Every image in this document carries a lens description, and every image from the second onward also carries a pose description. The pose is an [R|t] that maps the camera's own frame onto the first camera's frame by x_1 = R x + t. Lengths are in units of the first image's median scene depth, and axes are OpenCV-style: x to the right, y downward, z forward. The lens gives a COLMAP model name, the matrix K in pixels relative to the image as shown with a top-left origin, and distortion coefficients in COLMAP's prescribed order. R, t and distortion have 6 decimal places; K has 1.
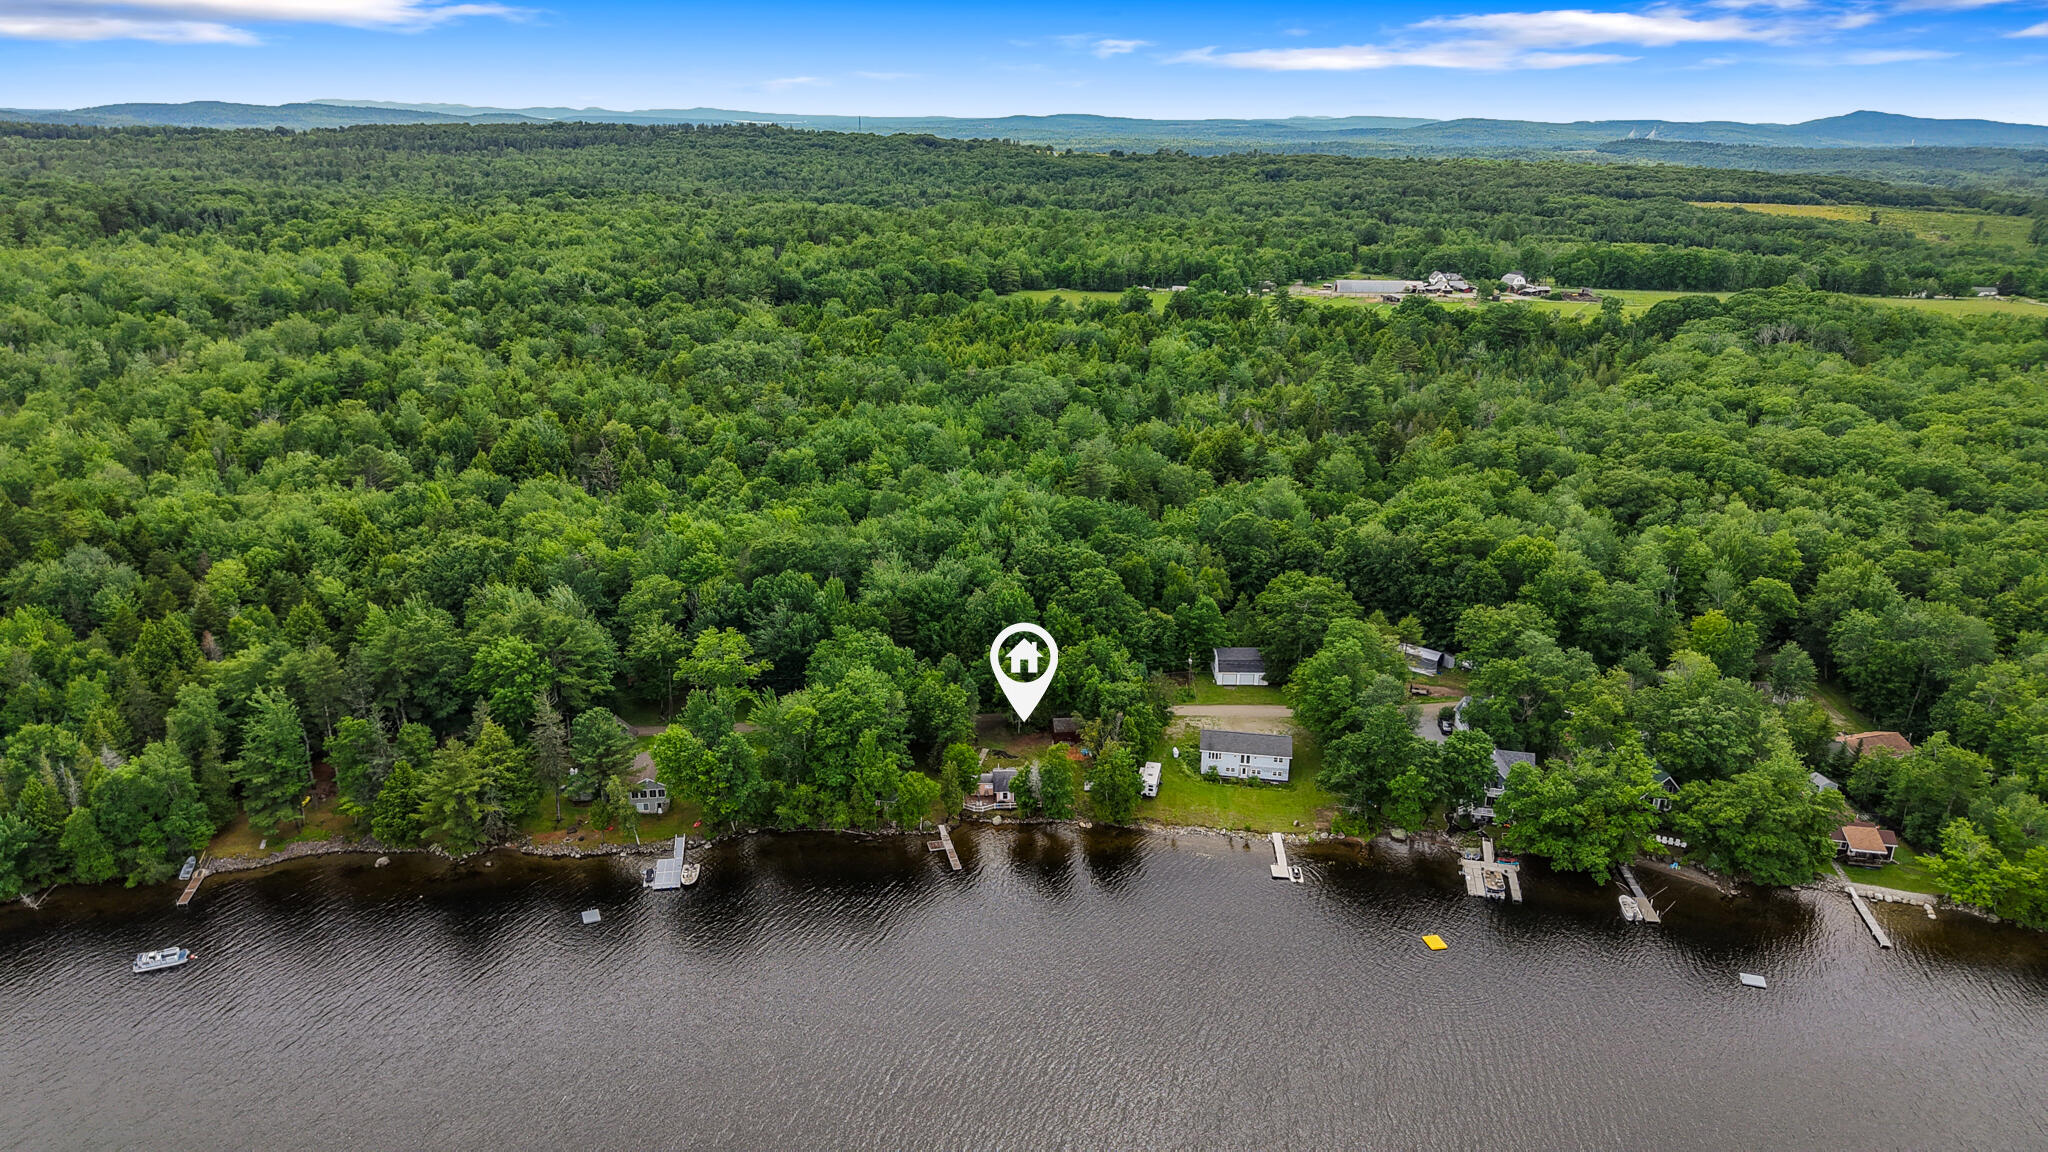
lens RADIAL K [[1395.3, 0, 1027.2], [0, 1395.3, 550.3], [0, 0, 1]] dist [0.165194, -0.483010]
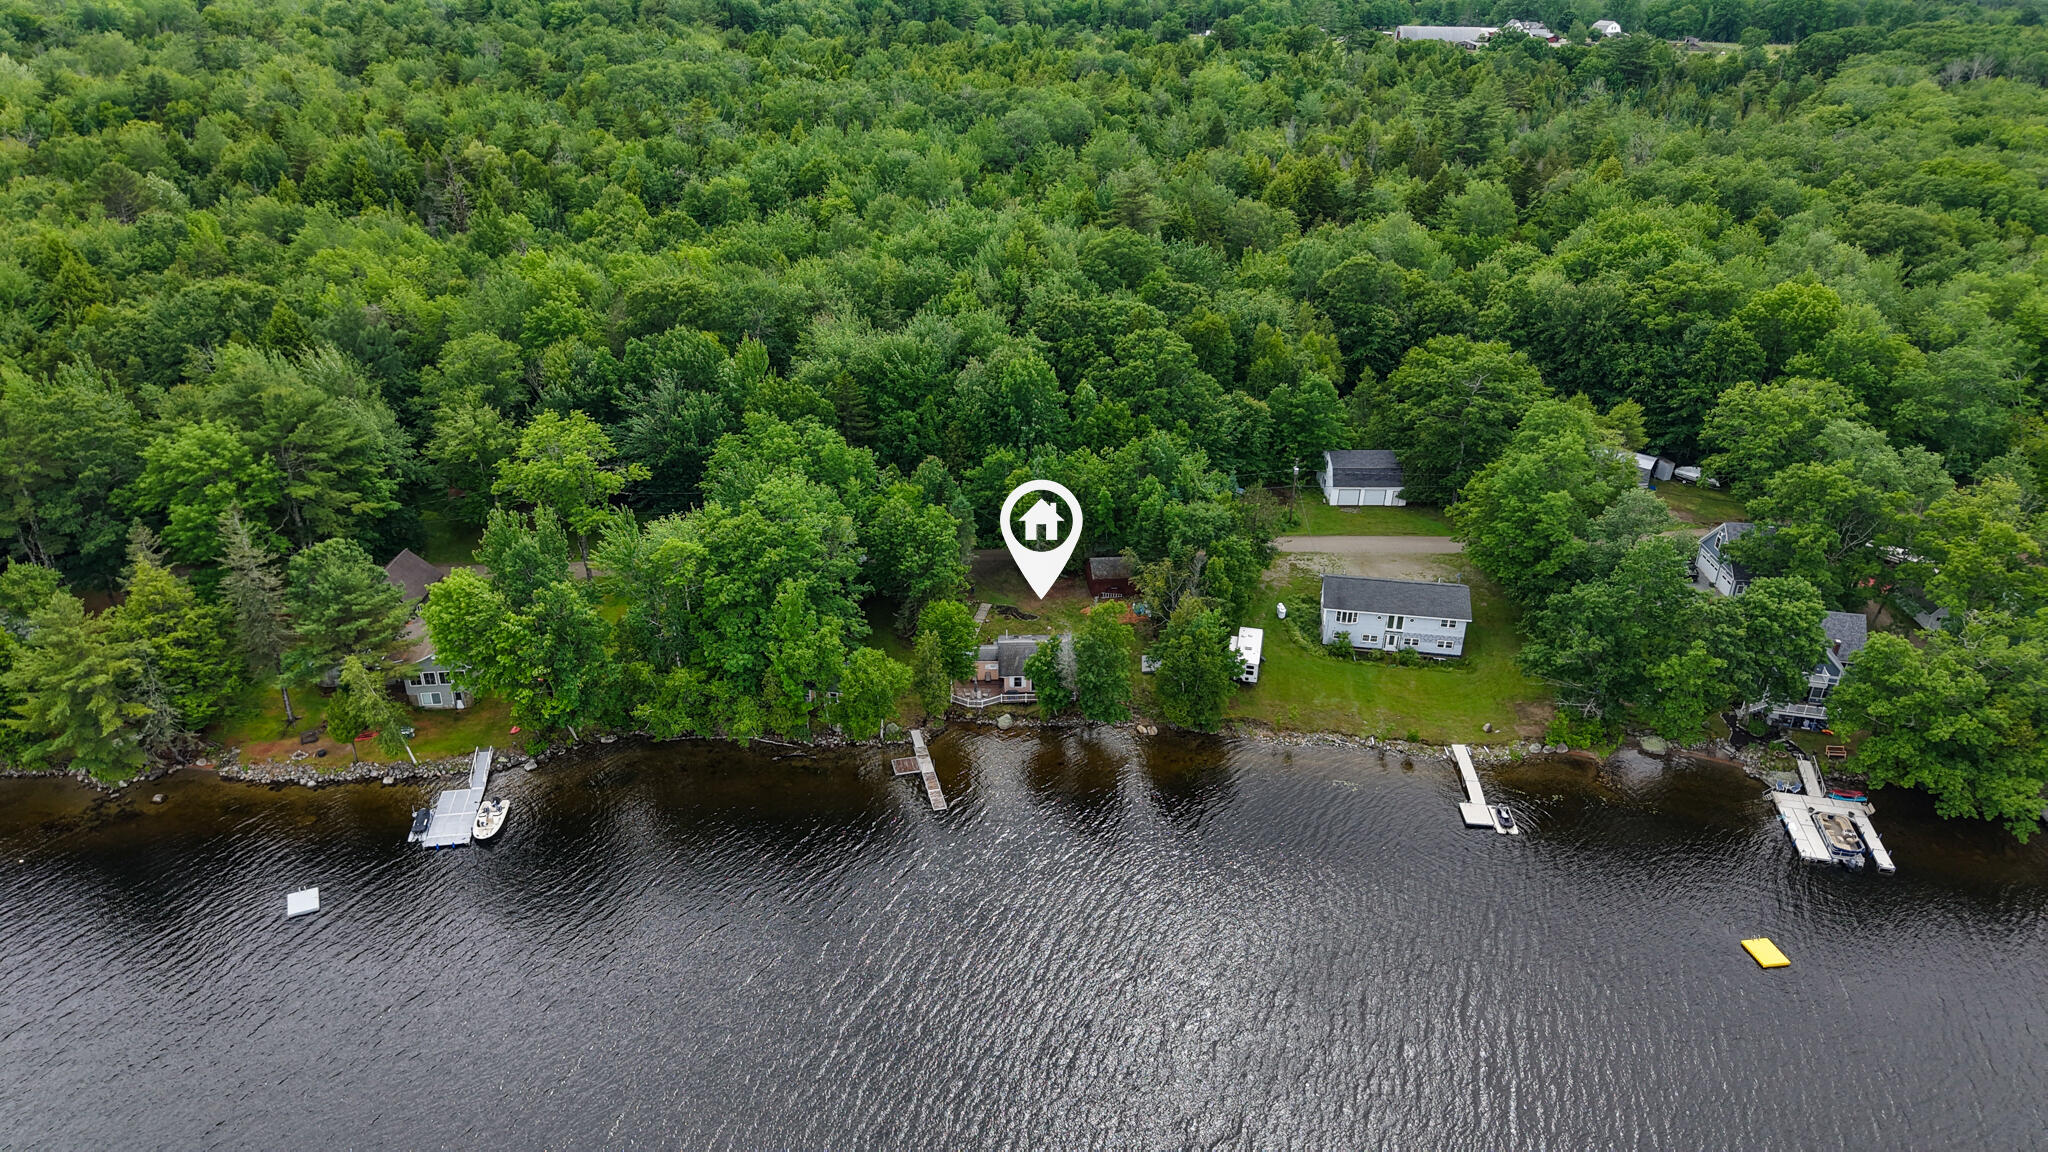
lens RADIAL K [[1307.6, 0, 1024.0], [0, 1307.6, 576.0], [0, 0, 1]] dist [0.029926, -0.022757]
pose [[0.999995, 0.002965, 0.001135, -0.012039], [-0.003103, 0.988506, 0.151152, 0.035500], [-0.000674, -0.151155, 0.988510, 0.379663]]
